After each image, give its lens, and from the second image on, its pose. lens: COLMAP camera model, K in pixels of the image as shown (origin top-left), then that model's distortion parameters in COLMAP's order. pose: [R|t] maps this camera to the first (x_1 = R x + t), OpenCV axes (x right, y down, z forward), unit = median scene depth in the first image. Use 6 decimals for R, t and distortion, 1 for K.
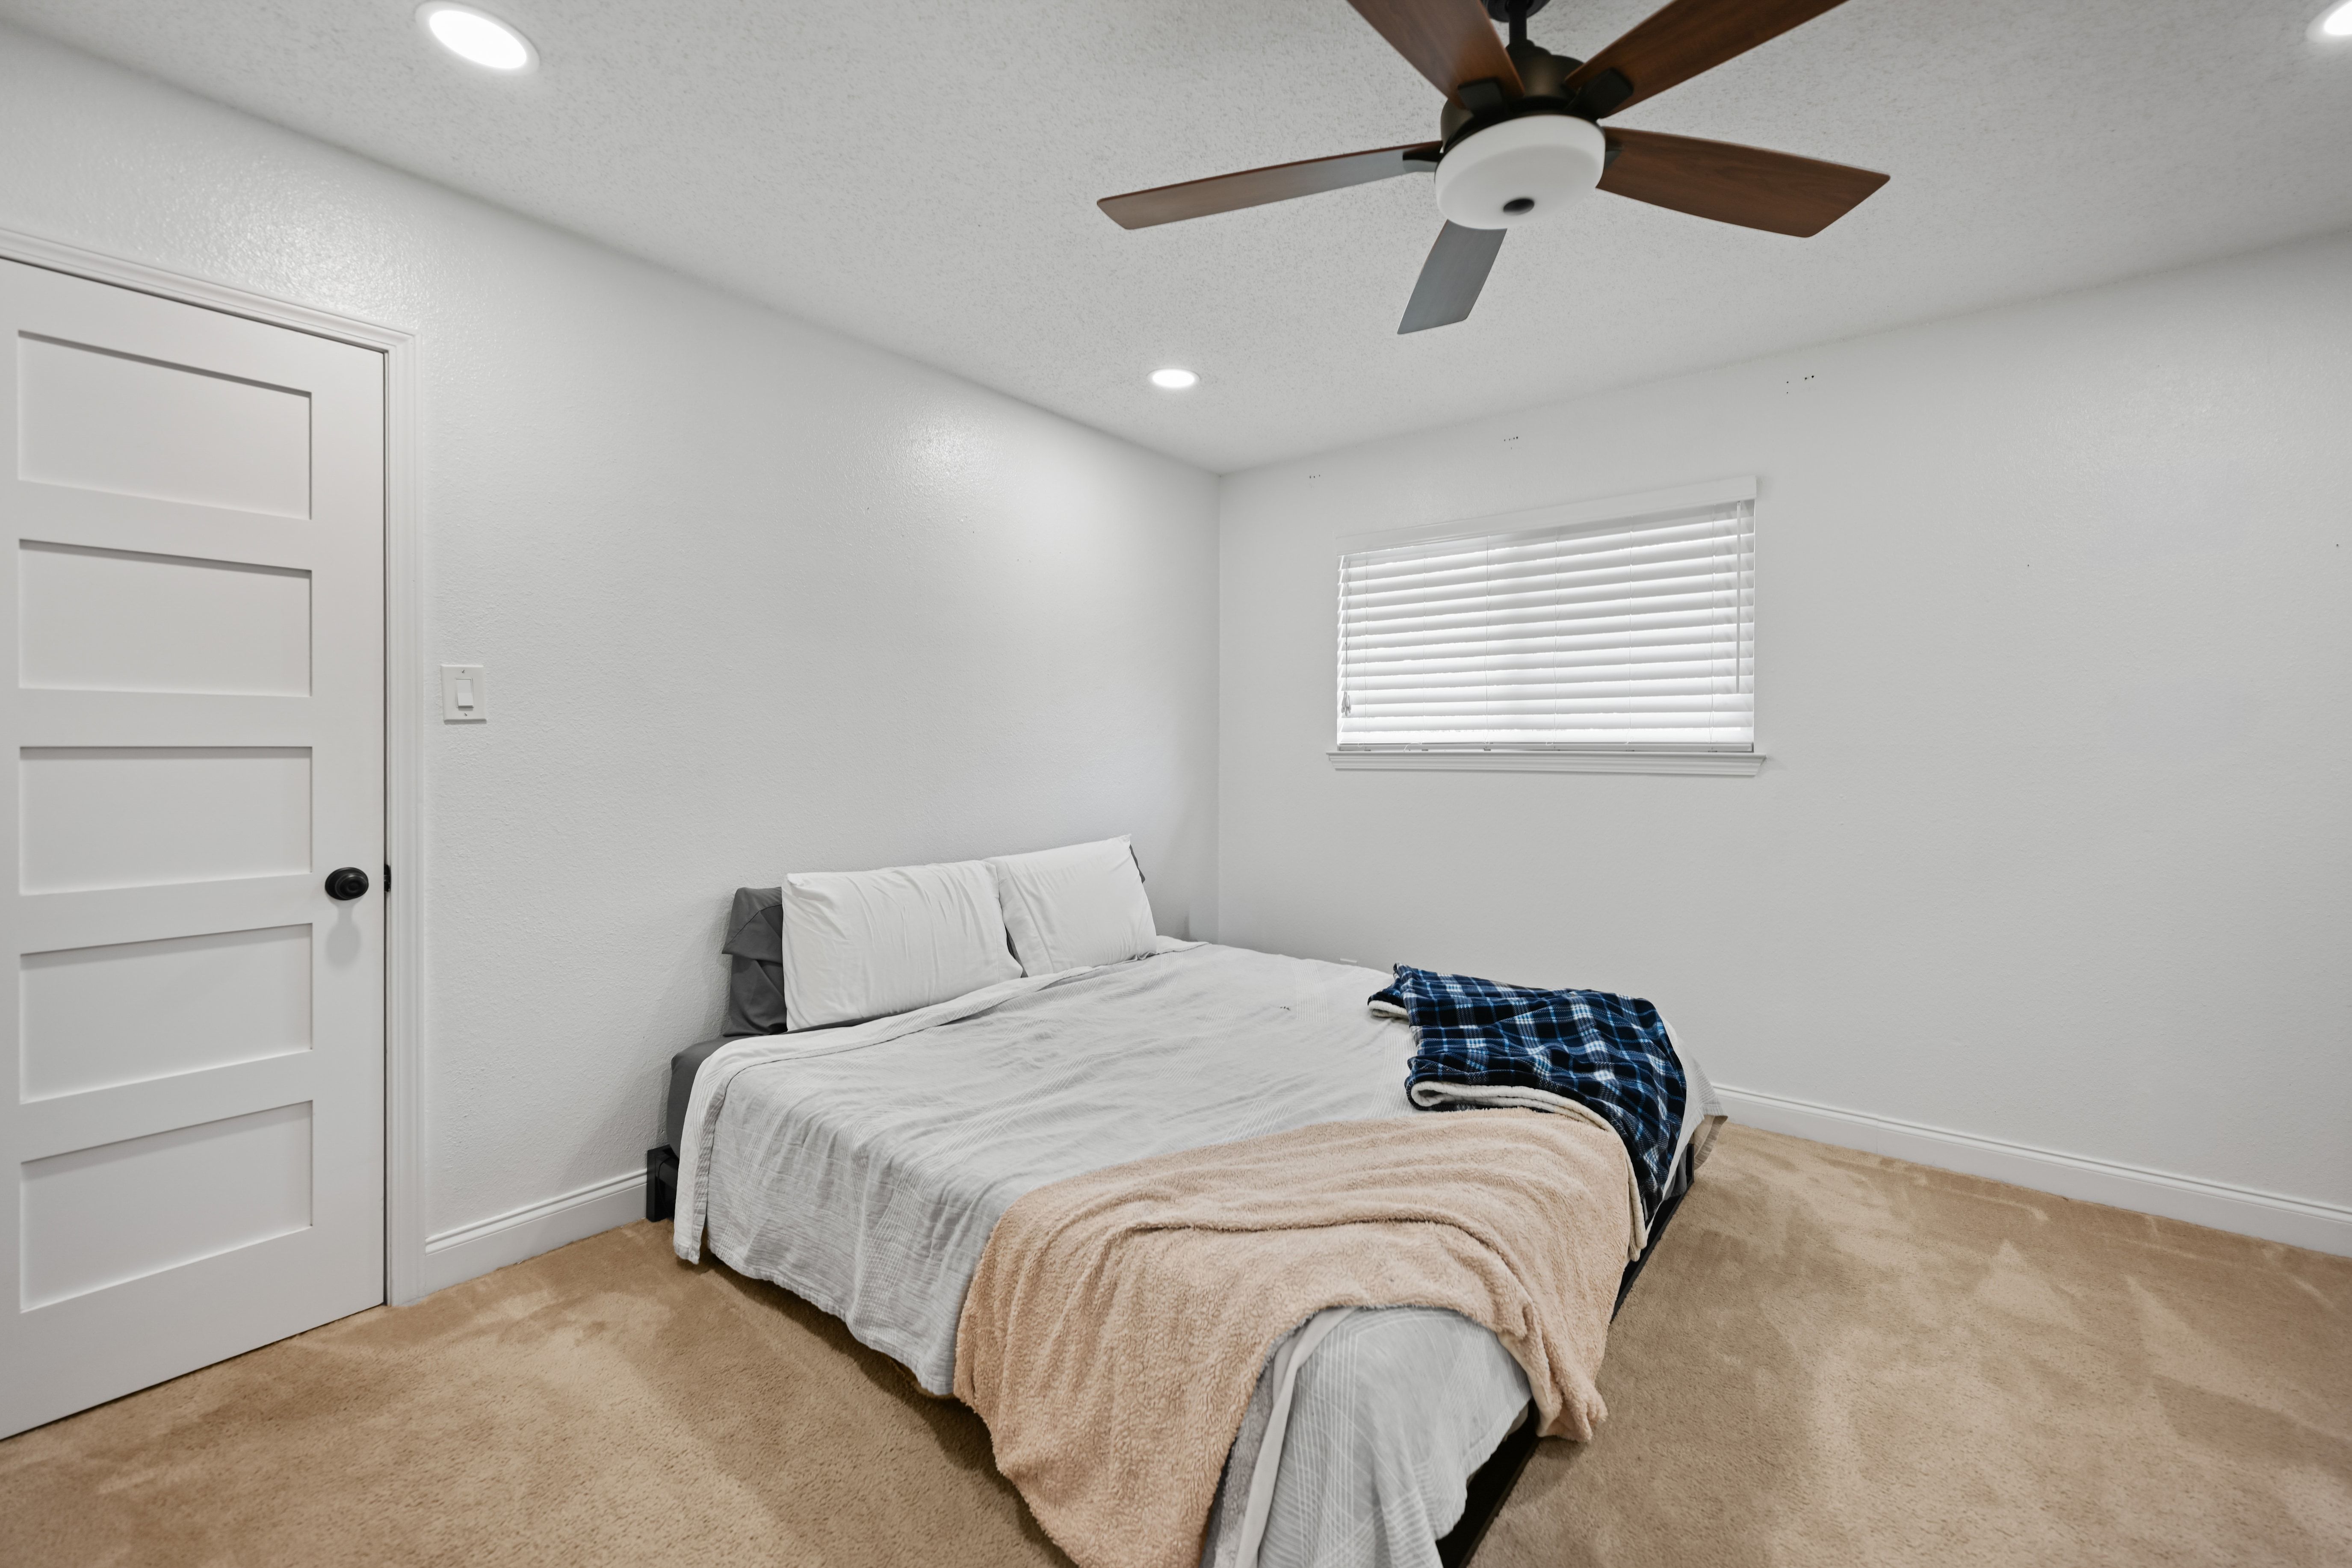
lens RADIAL K [[966.5, 0, 1174.7], [0, 966.5, 738.3], [0, 0, 1]] dist [-0.000262, 0.000302]
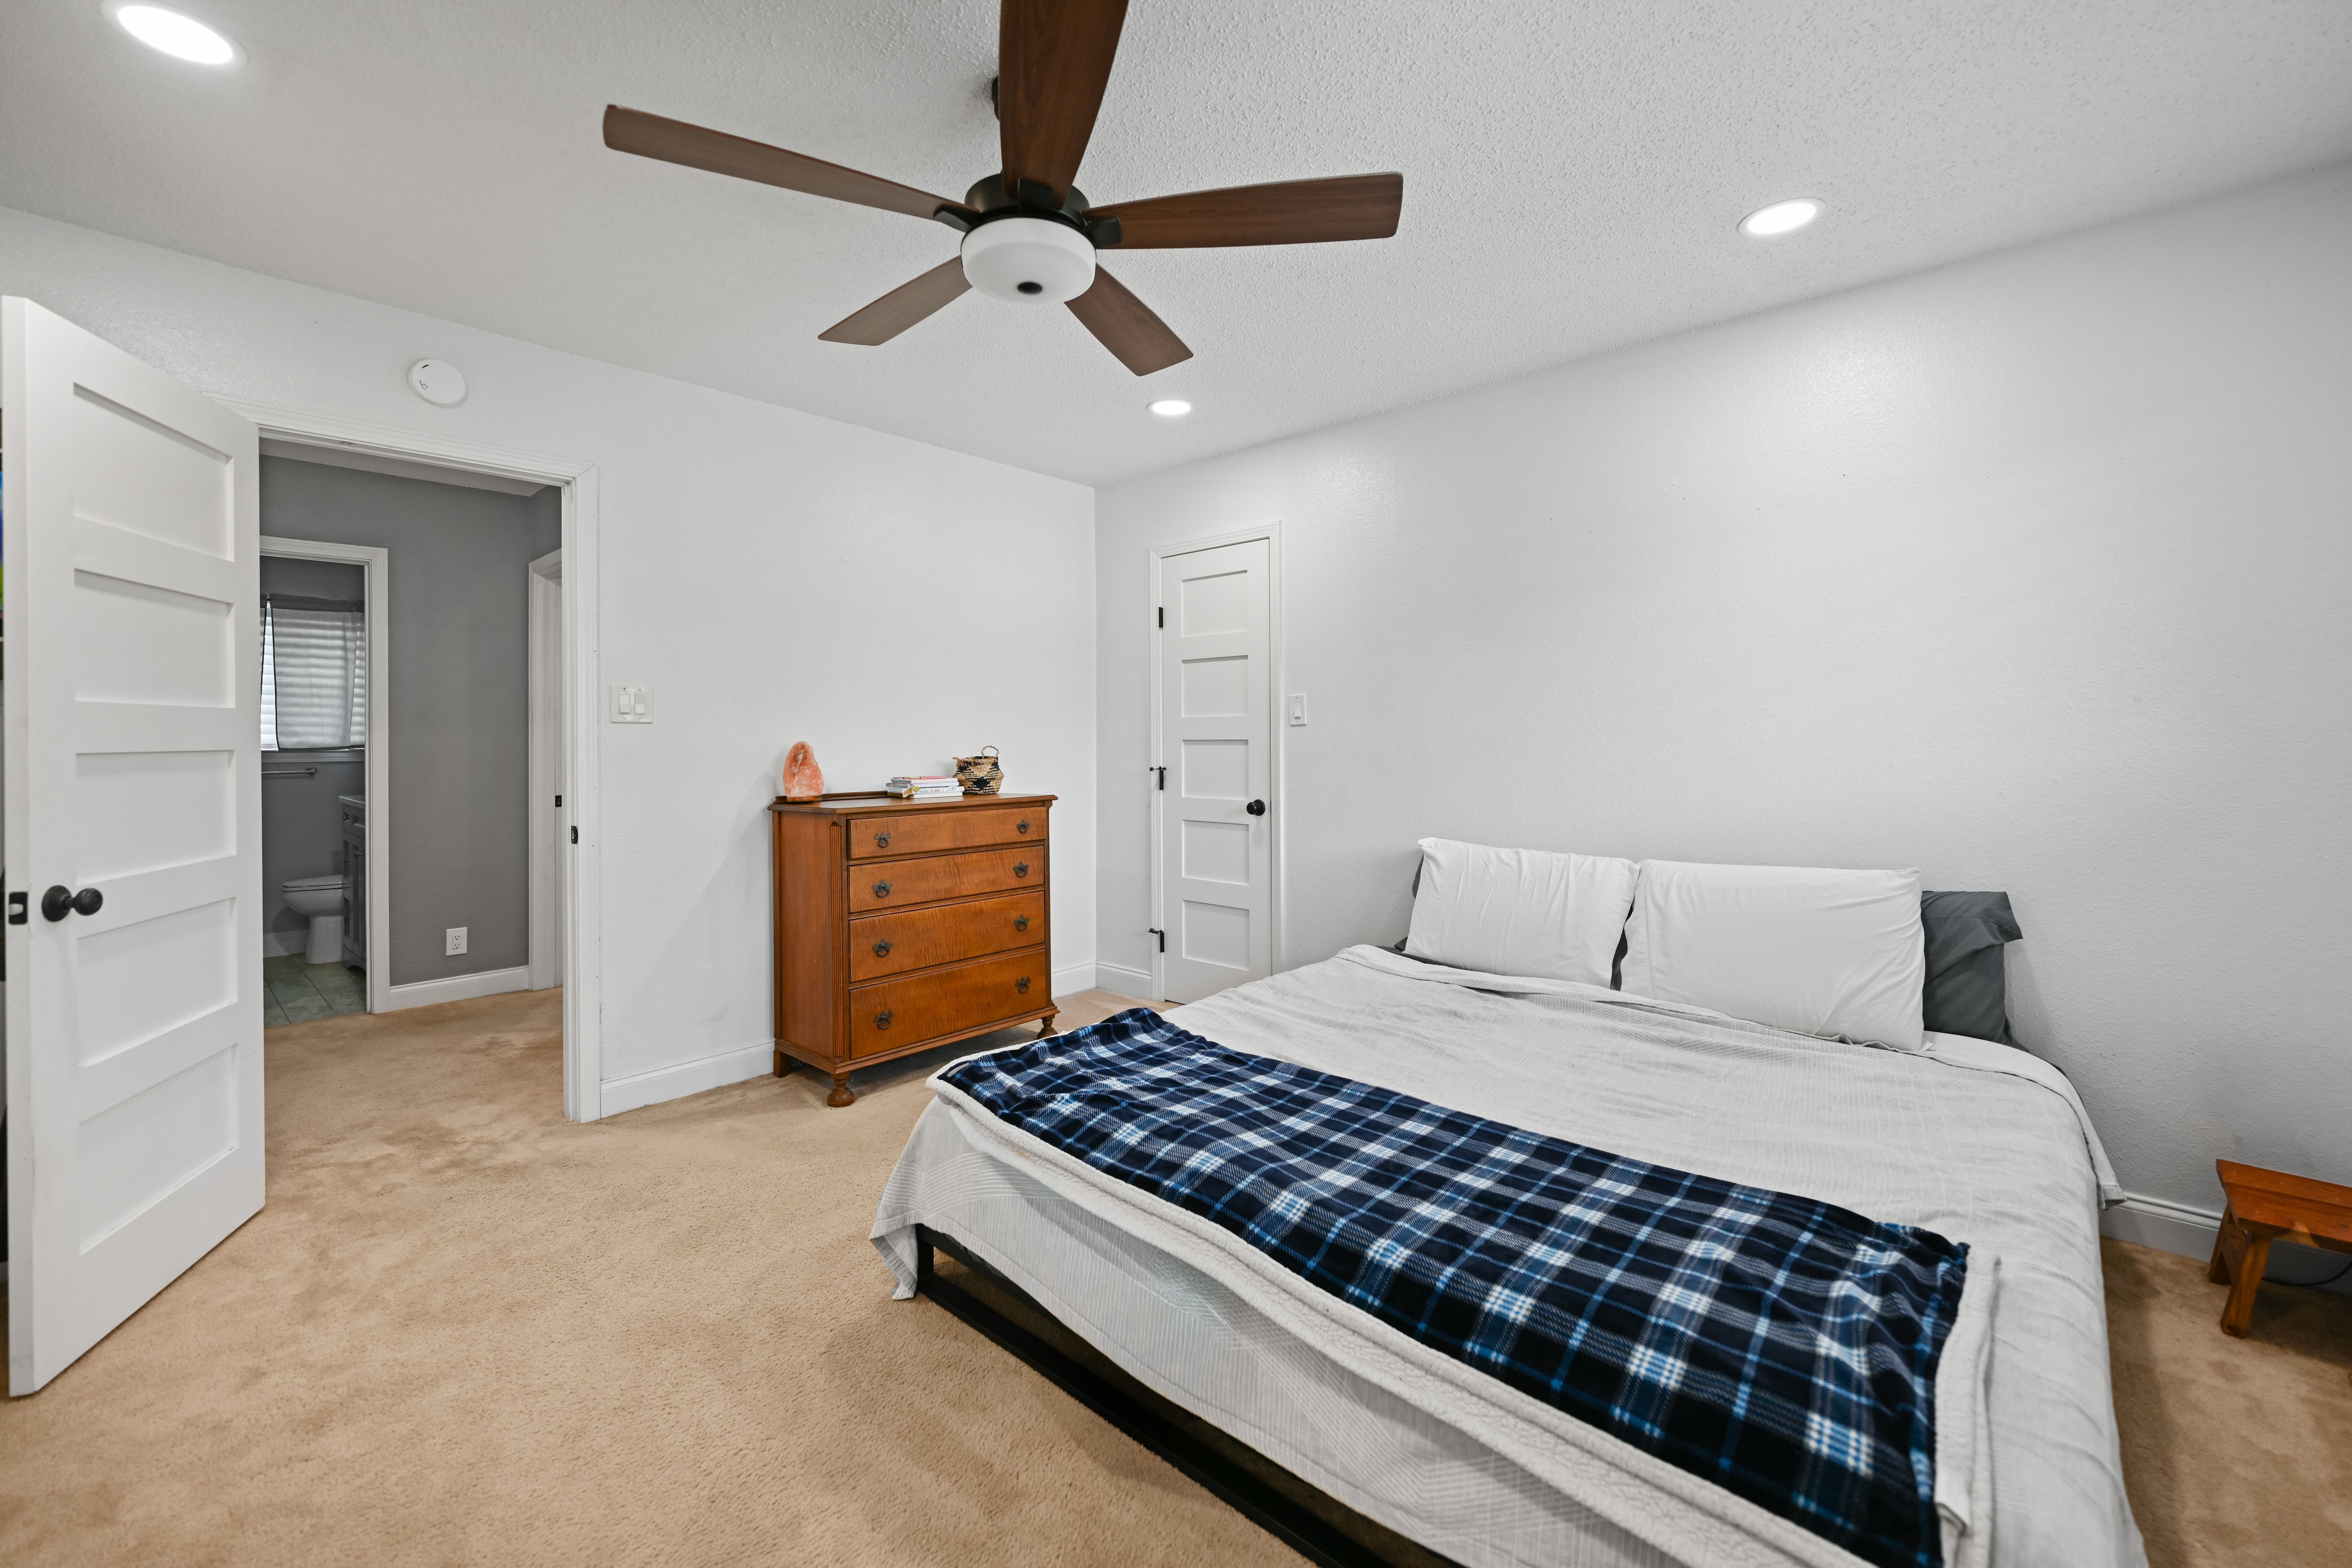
lens RADIAL K [[966.5, 0, 1174.7], [0, 966.5, 738.3], [0, 0, 1]] dist [-0.000262, 0.000302]
pose [[-0.068208, 0.005479, -0.997656, 1.168004], [0.015372, 0.999872, 0.004440, -0.005368], [0.997553, -0.015033, -0.068284, 0.957251]]
